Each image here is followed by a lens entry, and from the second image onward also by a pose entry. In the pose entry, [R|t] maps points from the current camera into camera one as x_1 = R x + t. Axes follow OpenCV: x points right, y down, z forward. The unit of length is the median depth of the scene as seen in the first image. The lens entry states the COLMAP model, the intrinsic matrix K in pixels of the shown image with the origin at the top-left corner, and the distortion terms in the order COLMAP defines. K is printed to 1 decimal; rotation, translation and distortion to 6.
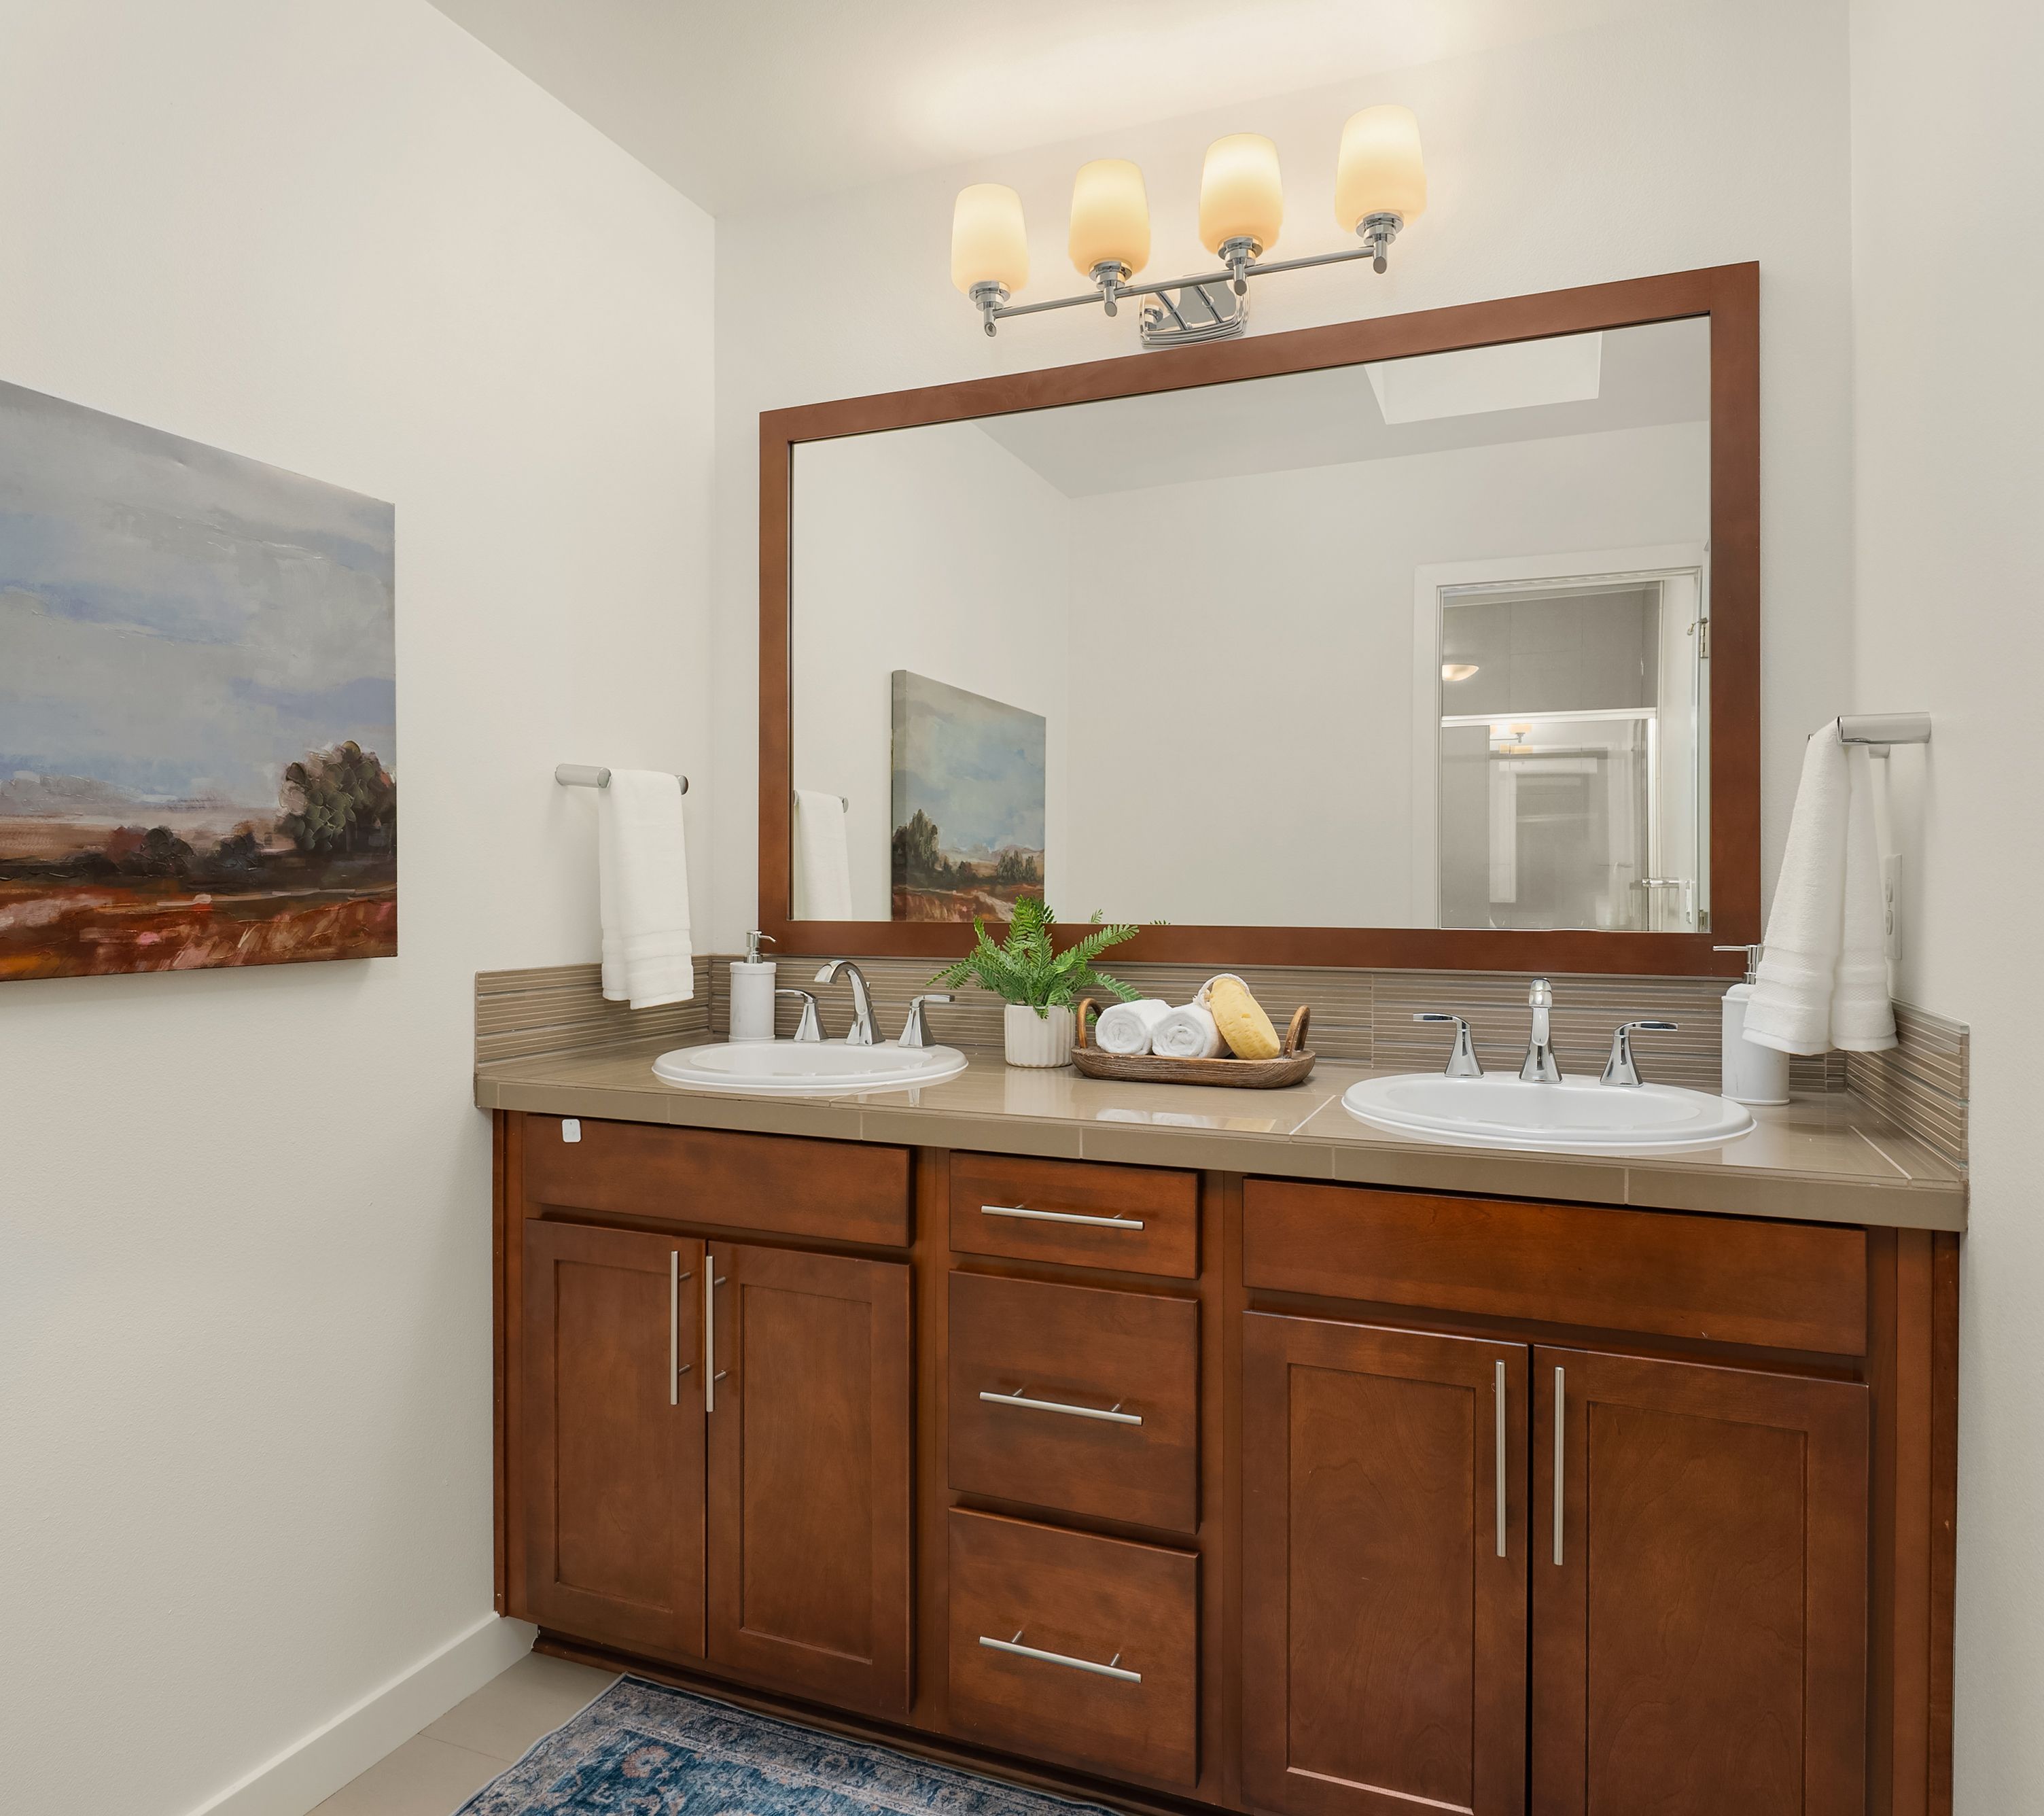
lens RADIAL K [[1360.0, 0, 1021.7], [0, 1360.0, 897.3], [0, 0, 1]] dist [0.000230, 0.000007]
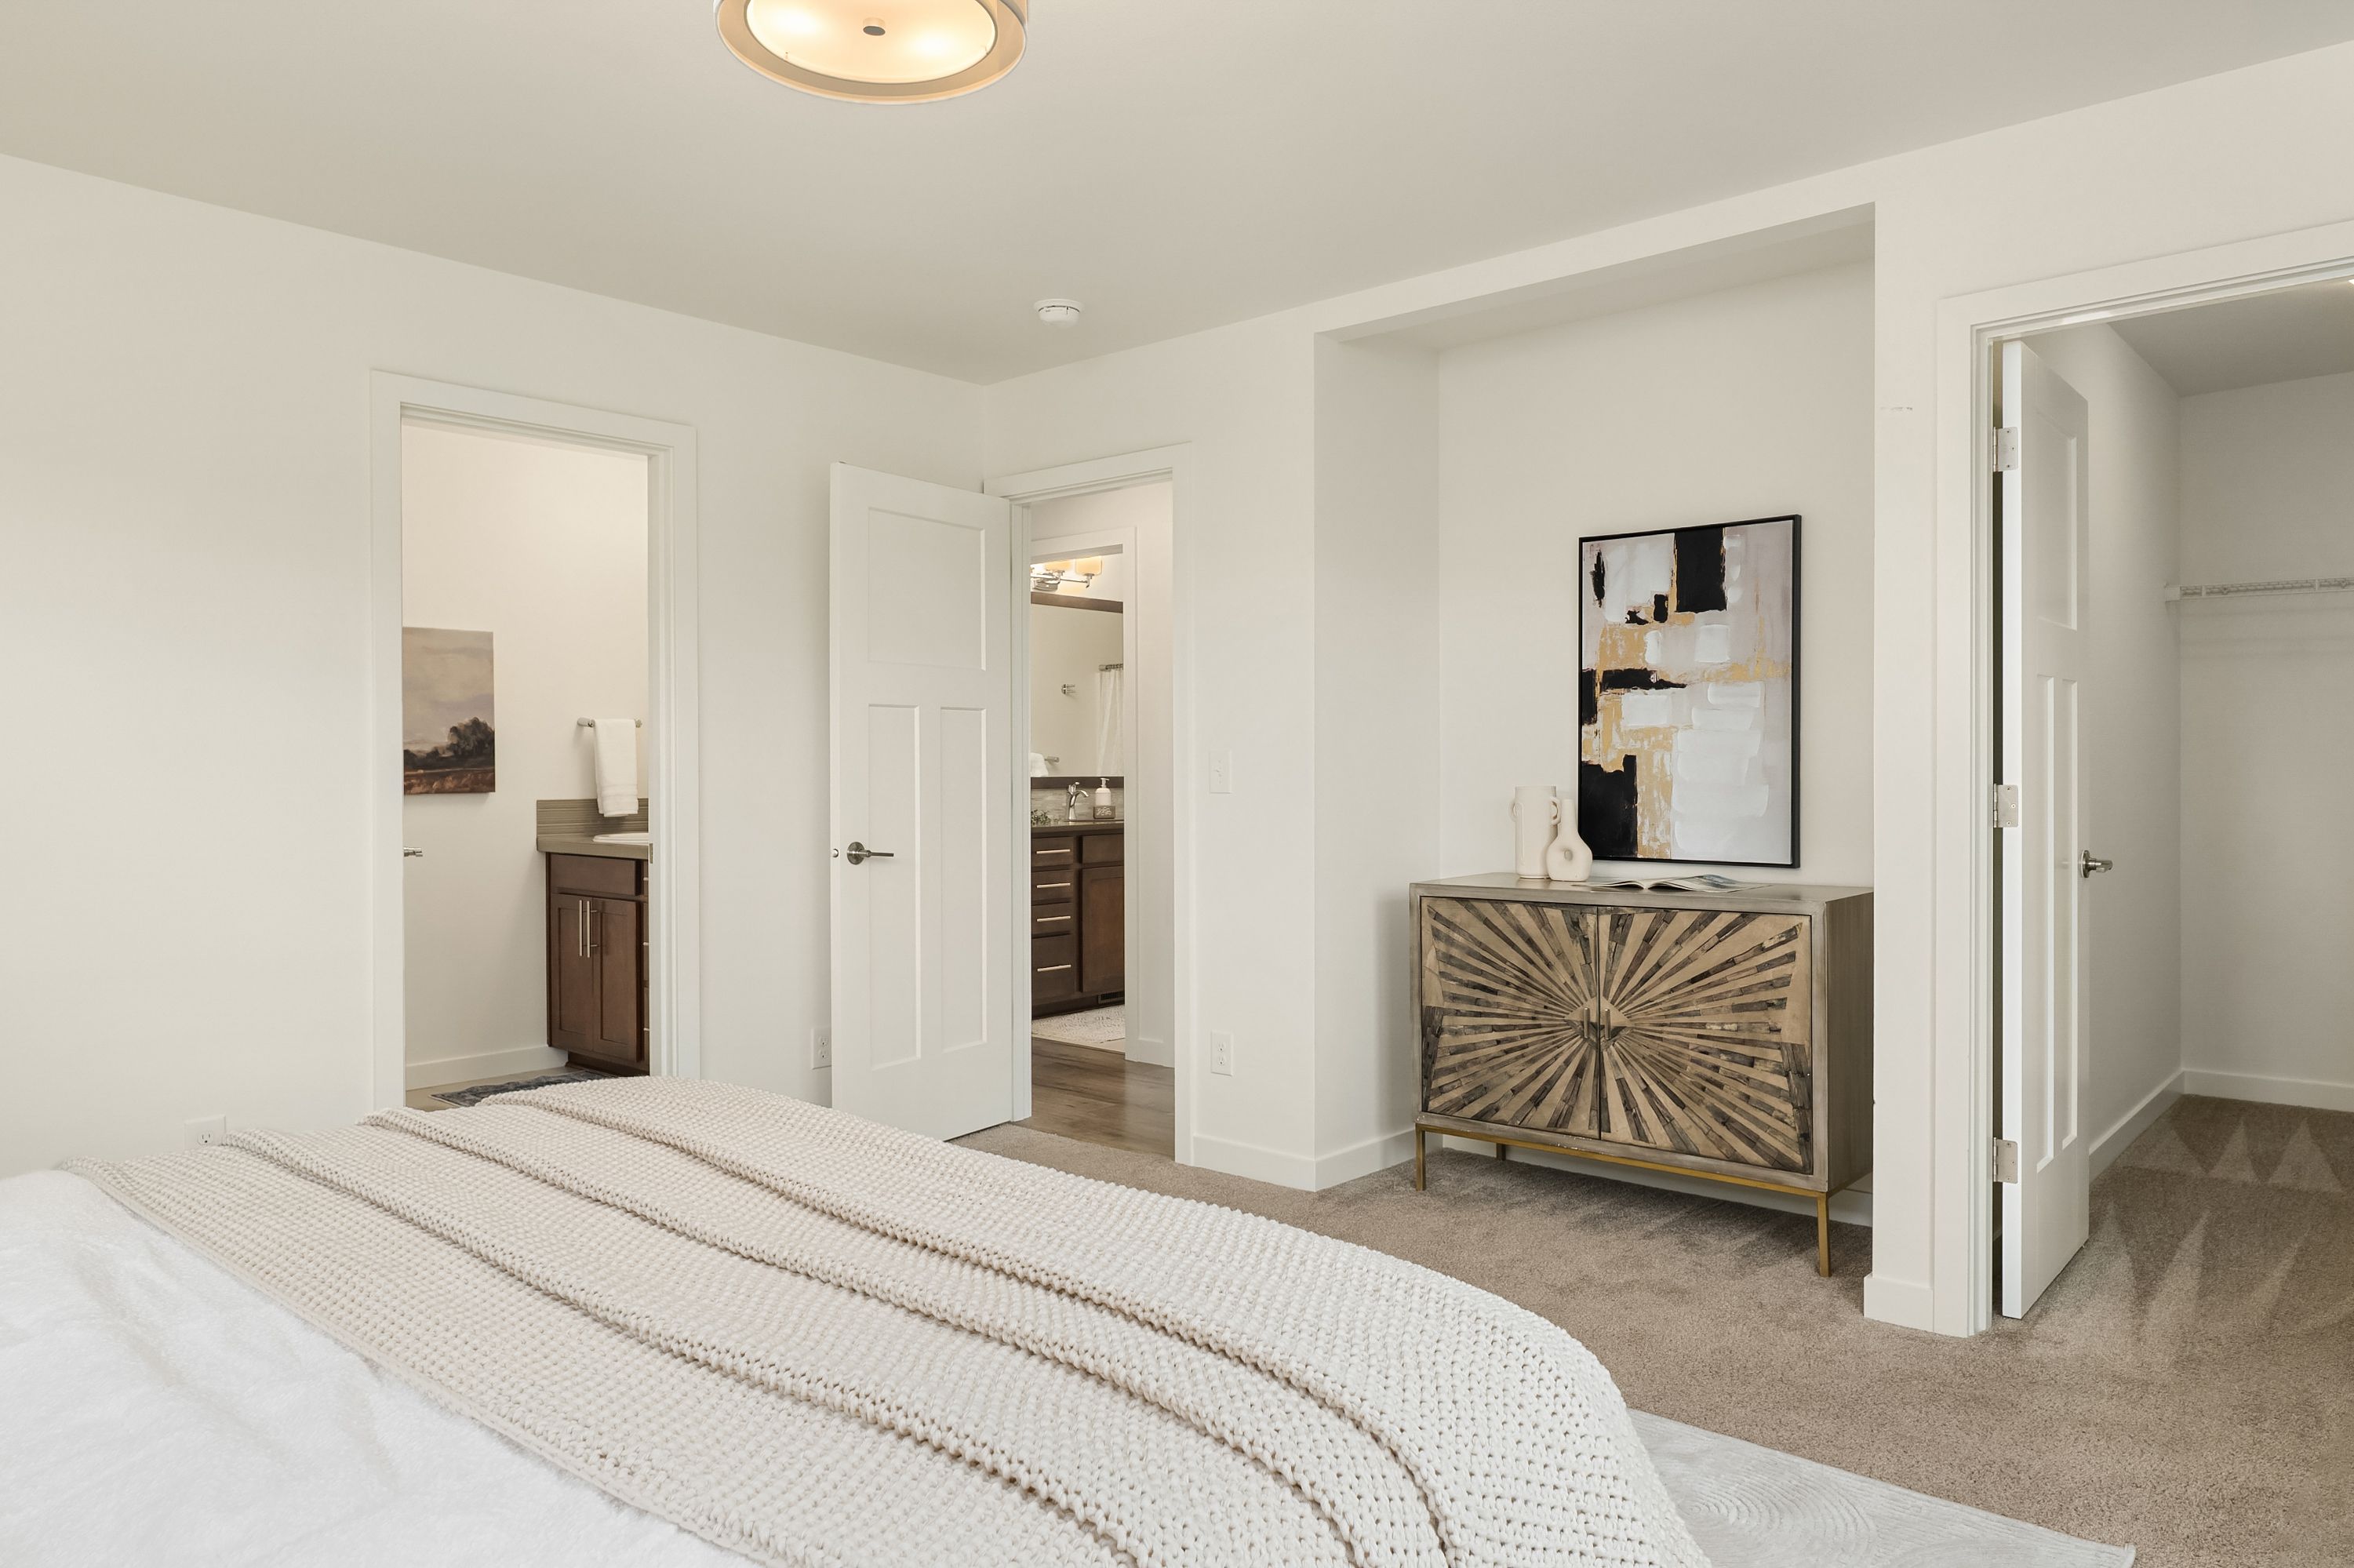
lens RADIAL K [[1543.7, 0, 1172.9], [0, 1543.7, 788.9], [0, 0, 1]] dist [0.001930, -0.001035]
pose [[0.945481, 0.001178, -0.325676, 1.954628], [0.002119, 0.999950, 0.009767, 0.009135], [0.325672, -0.009925, 0.945431, -1.605753]]
